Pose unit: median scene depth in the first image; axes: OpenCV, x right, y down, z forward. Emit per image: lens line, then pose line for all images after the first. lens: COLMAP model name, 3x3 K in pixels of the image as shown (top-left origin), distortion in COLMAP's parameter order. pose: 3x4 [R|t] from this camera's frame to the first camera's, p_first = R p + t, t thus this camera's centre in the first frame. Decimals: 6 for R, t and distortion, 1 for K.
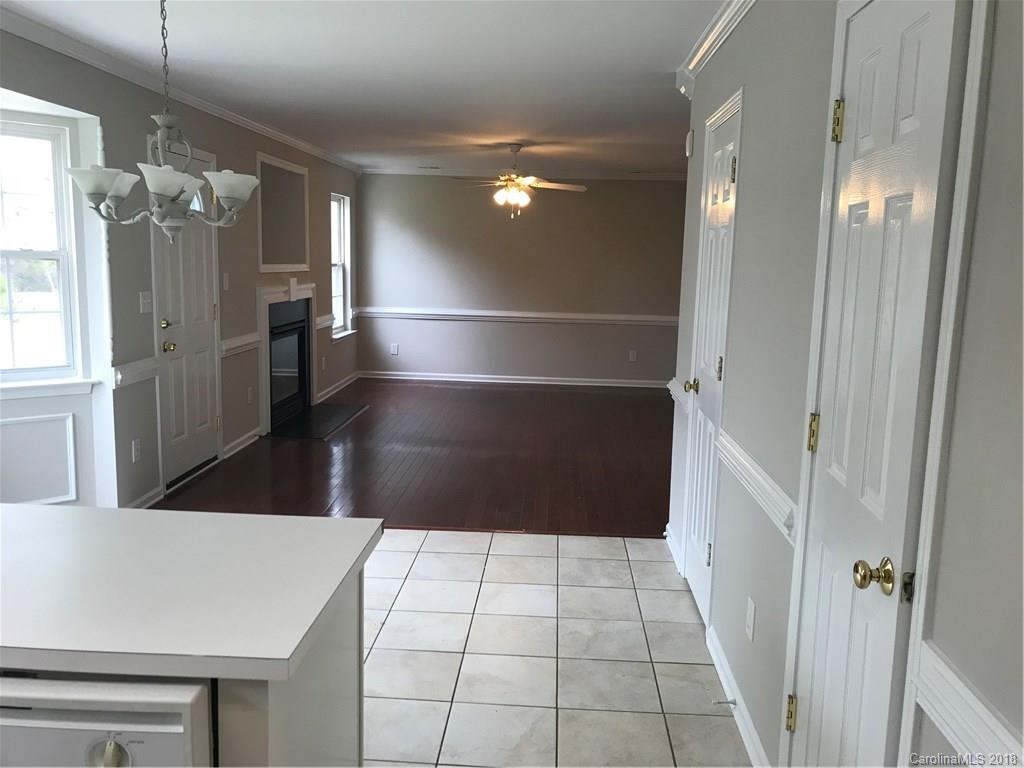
lens RADIAL K [[825.6, 0, 514.1], [0, 825.6, 381.2], [0, 0, 1]] dist [0.001688, -0.001972]
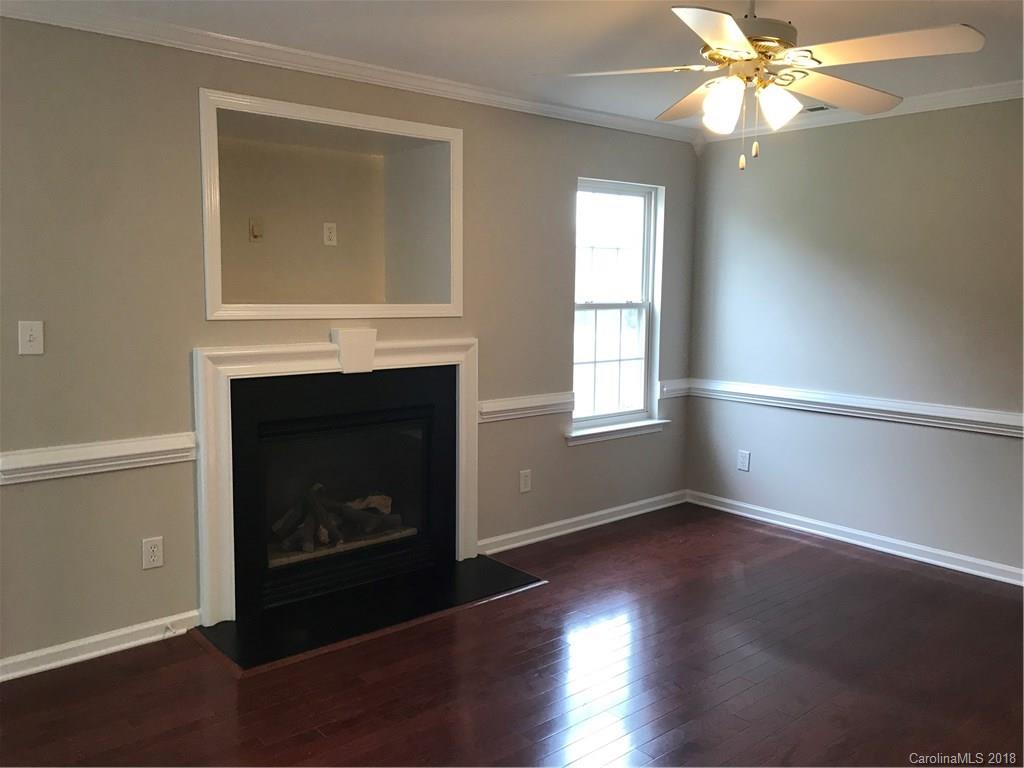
lens RADIAL K [[825.6, 0, 507.8], [0, 825.6, 376.0], [0, 0, 1]] dist [0.001688, -0.001972]
pose [[0.689195, 0.056615, -0.722361, 0.234379], [-0.097944, 0.995072, -0.015458, -0.120998], [0.717926, 0.081405, 0.691344, 0.882182]]
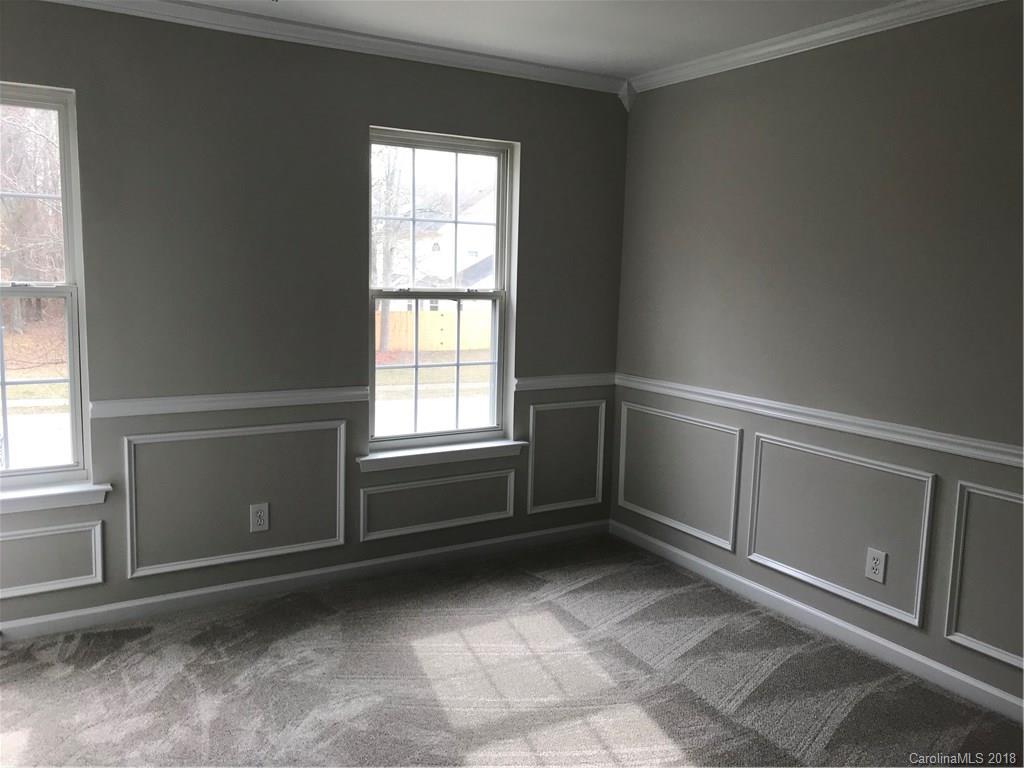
lens RADIAL K [[825.6, 0, 510.9], [0, 825.6, 390.8], [0, 0, 1]] dist [0.001688, -0.001972]
pose [[0.574695, 0.100952, -0.812117, 0.275207], [-0.132582, 0.990738, 0.029334, -0.169412], [0.807556, 0.090814, 0.582757, 1.223357]]
